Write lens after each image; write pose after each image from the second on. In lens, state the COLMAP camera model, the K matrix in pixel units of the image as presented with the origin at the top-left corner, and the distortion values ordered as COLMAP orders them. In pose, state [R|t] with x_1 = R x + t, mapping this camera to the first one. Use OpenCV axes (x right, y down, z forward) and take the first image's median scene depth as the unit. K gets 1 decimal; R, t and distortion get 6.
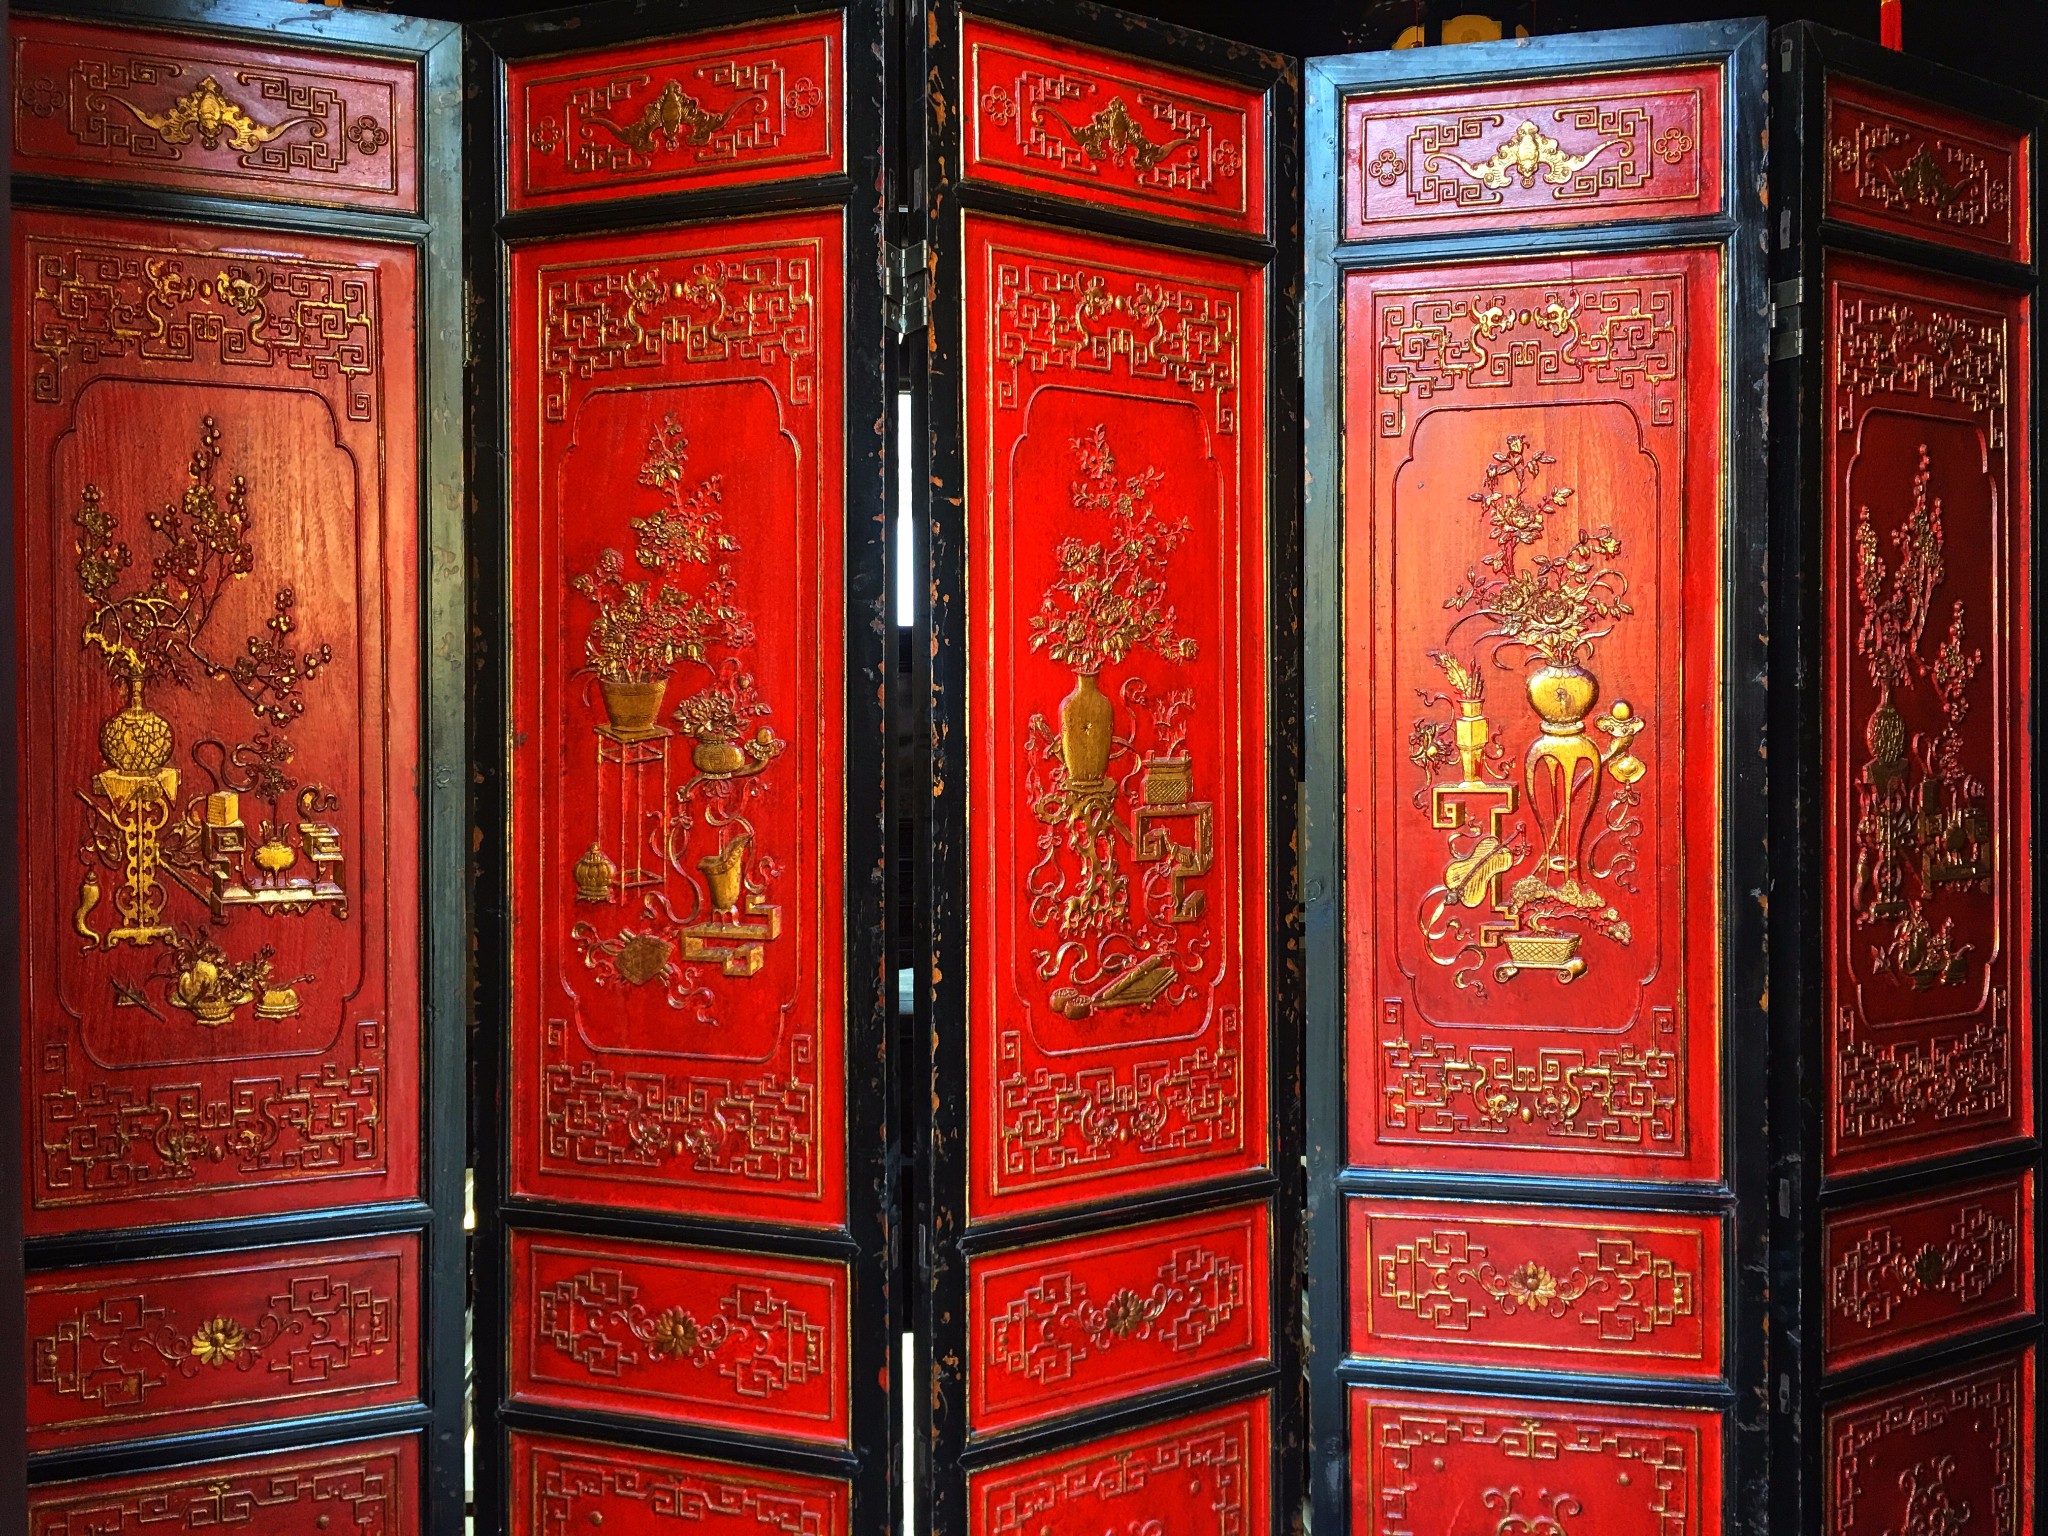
lens RADIAL K [[1742.8, 0, 998.9], [0, 1742.8, 755.2], [0, 0, 1]] dist [0.086658, -0.131632]
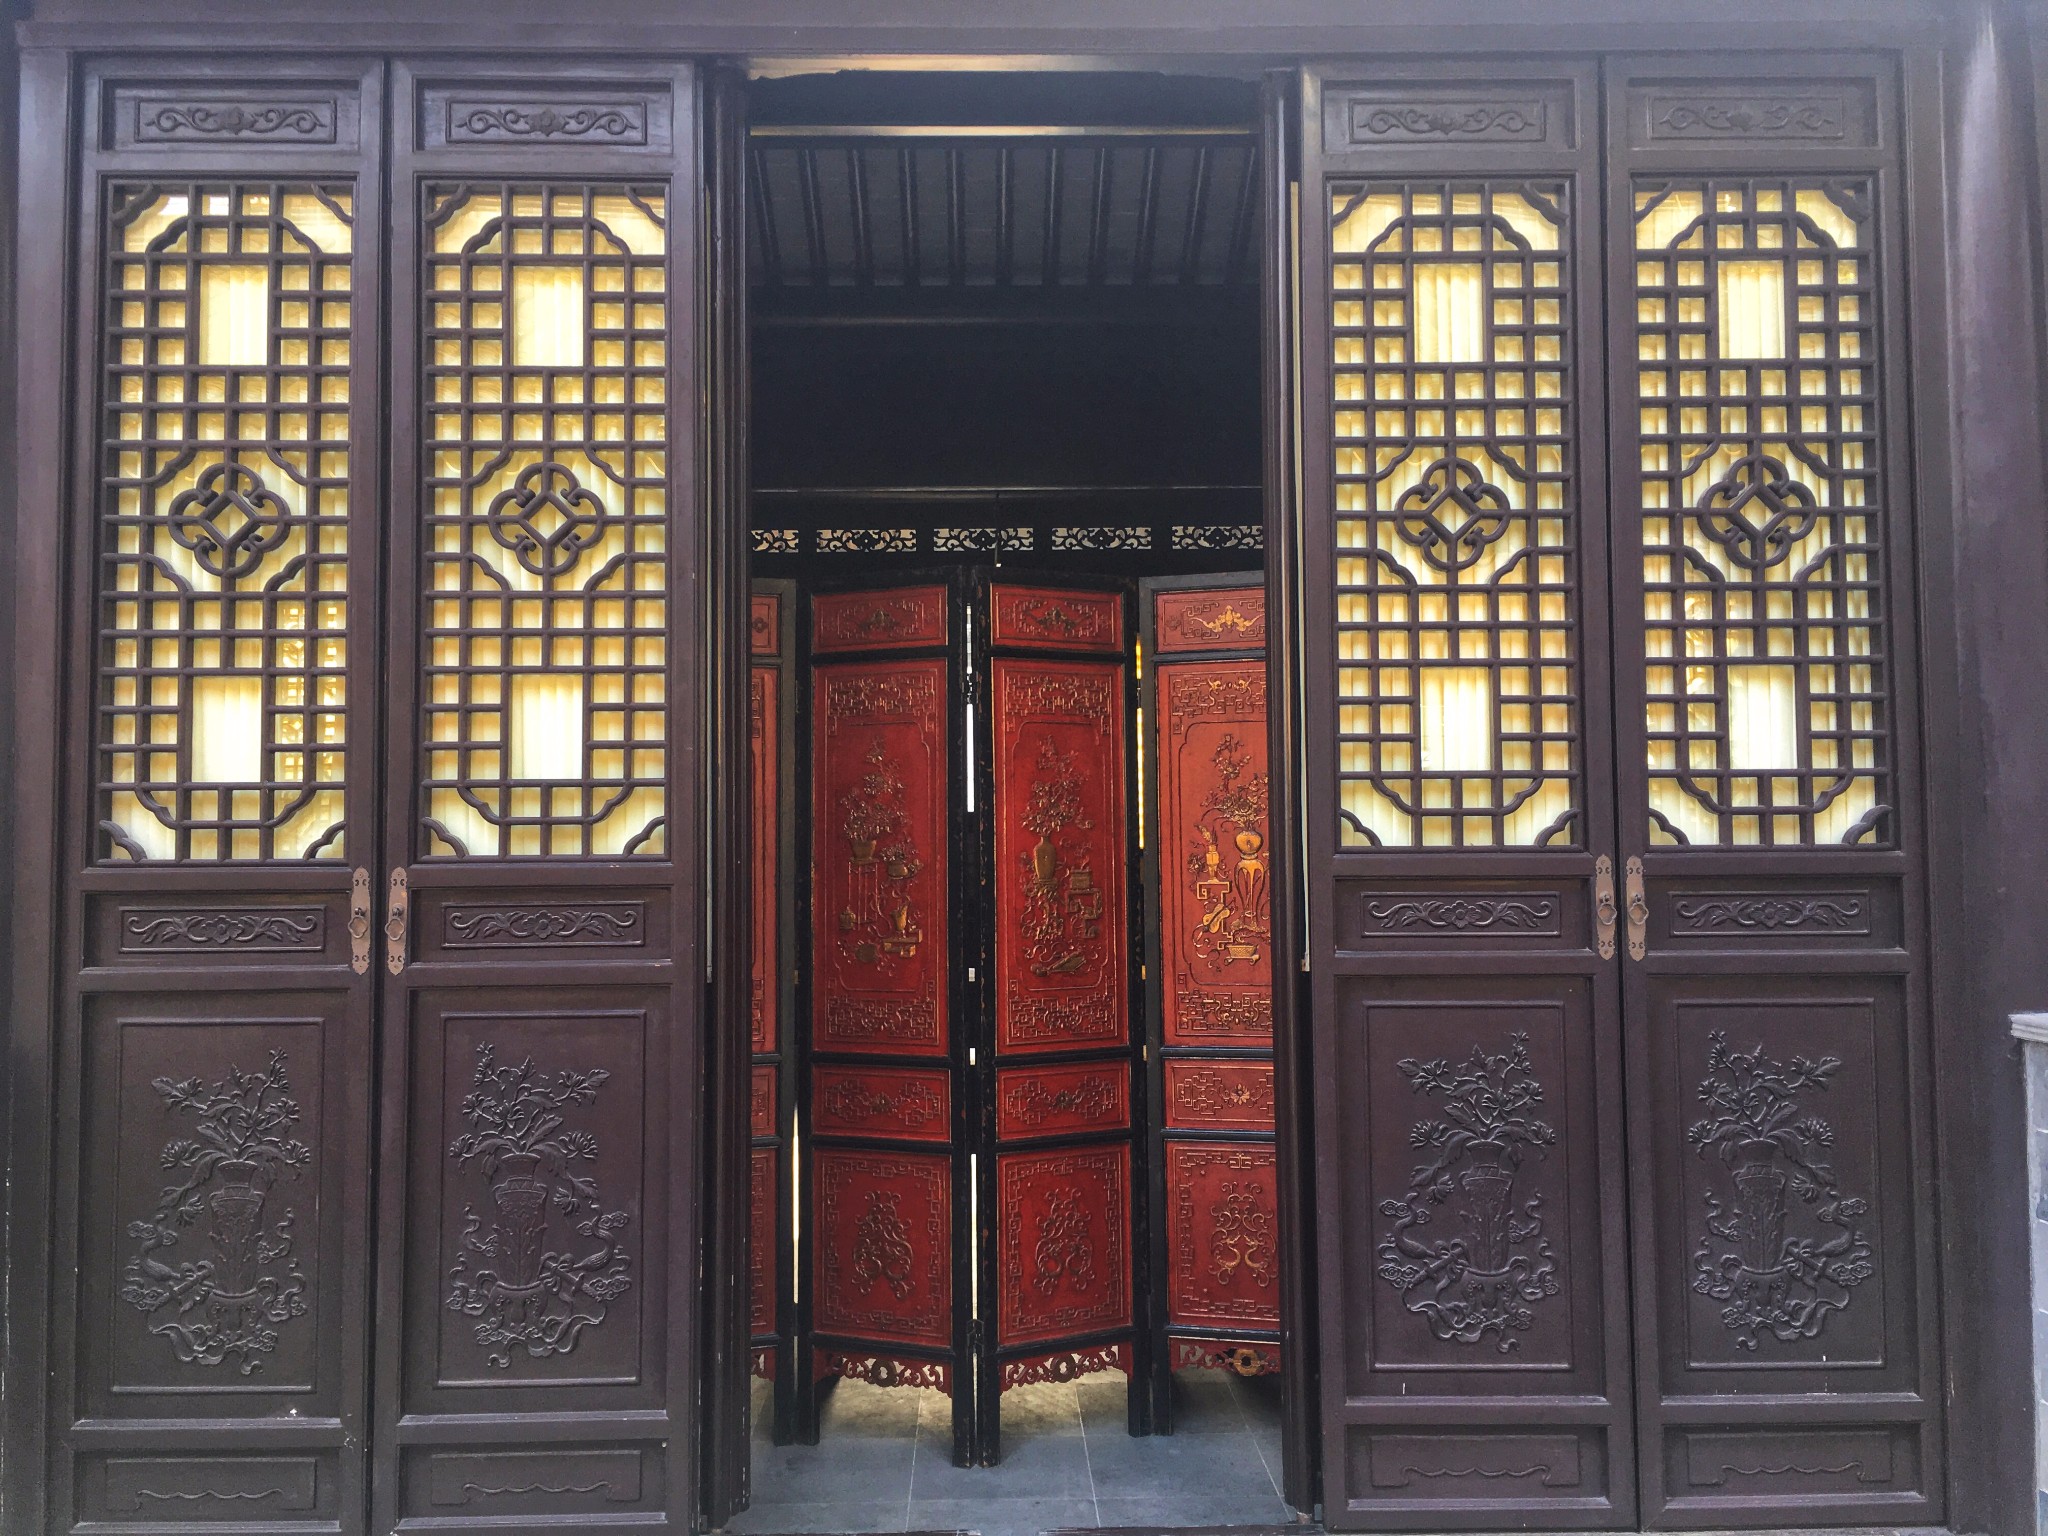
lens RADIAL K [[1742.8, 0, 998.9], [0, 1742.8, 755.2], [0, 0, 1]] dist [0.086658, -0.131632]
pose [[0.997745, -0.009743, -0.066413, 0.147192], [0.005311, 0.997766, -0.066587, 0.003337], [0.066913, 0.066084, 0.995568, -1.437961]]
